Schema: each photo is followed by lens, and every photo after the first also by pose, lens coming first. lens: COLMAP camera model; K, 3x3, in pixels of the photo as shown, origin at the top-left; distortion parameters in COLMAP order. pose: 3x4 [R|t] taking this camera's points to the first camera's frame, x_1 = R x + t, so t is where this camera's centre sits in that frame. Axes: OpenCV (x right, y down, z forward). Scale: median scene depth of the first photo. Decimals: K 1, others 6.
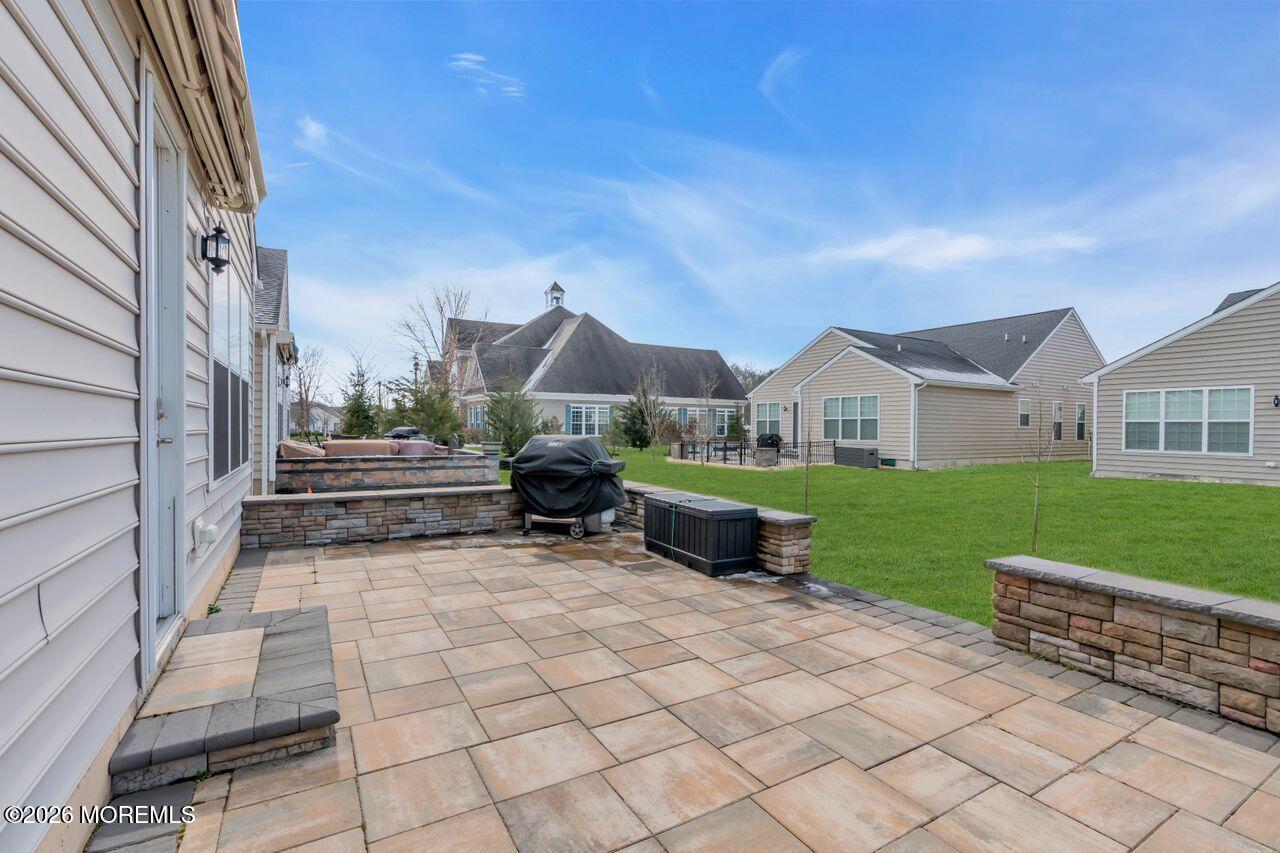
lens RADIAL K [[570.4, 0, 638.4], [0, 570.4, 431.6], [0, 0, 1]] dist [-0.006156, 0.001440]
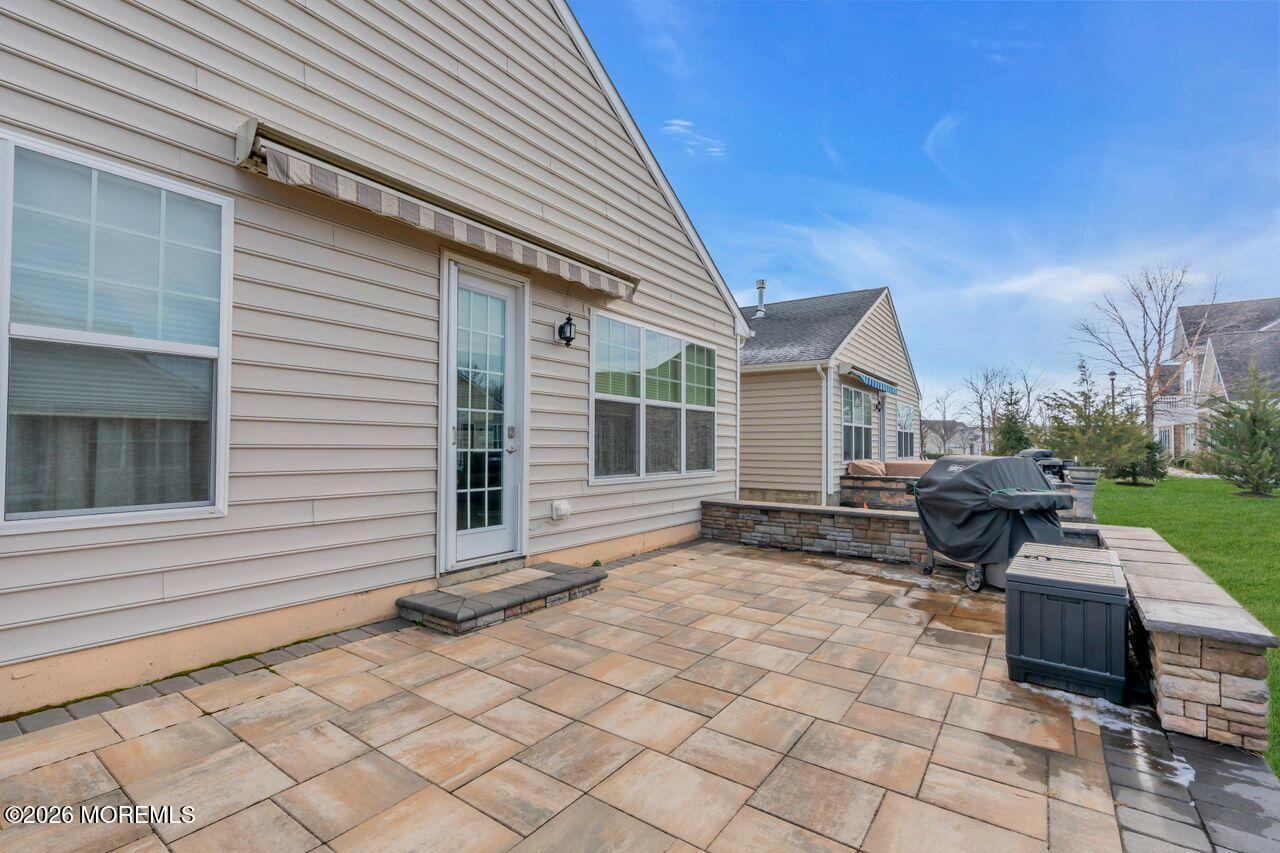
lens RADIAL K [[570.4, 0, 638.4], [0, 570.4, 431.6], [0, 0, 1]] dist [-0.006156, 0.001440]
pose [[0.411315, -0.026094, -0.911120, 0.560358], [-0.011287, 0.999368, -0.033717, 0.008414], [0.911423, 0.024153, 0.410761, 0.378238]]
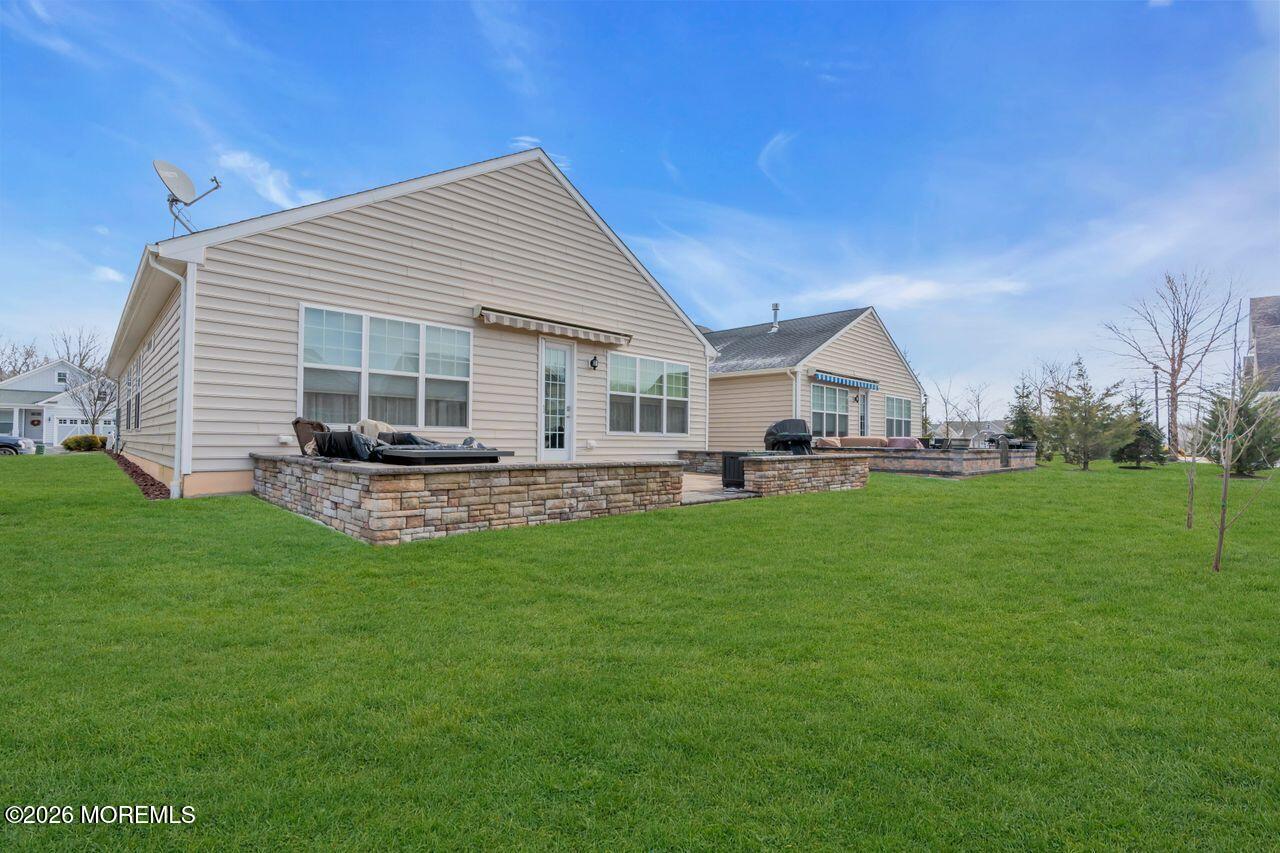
lens RADIAL K [[570.4, 0, 638.4], [0, 570.4, 431.6], [0, 0, 1]] dist [-0.006156, 0.001440]
pose [[0.250330, -0.021886, -0.967913, 1.925280], [-0.017931, 0.999468, -0.027237, 0.135545], [0.967994, 0.024174, 0.249805, 0.282321]]
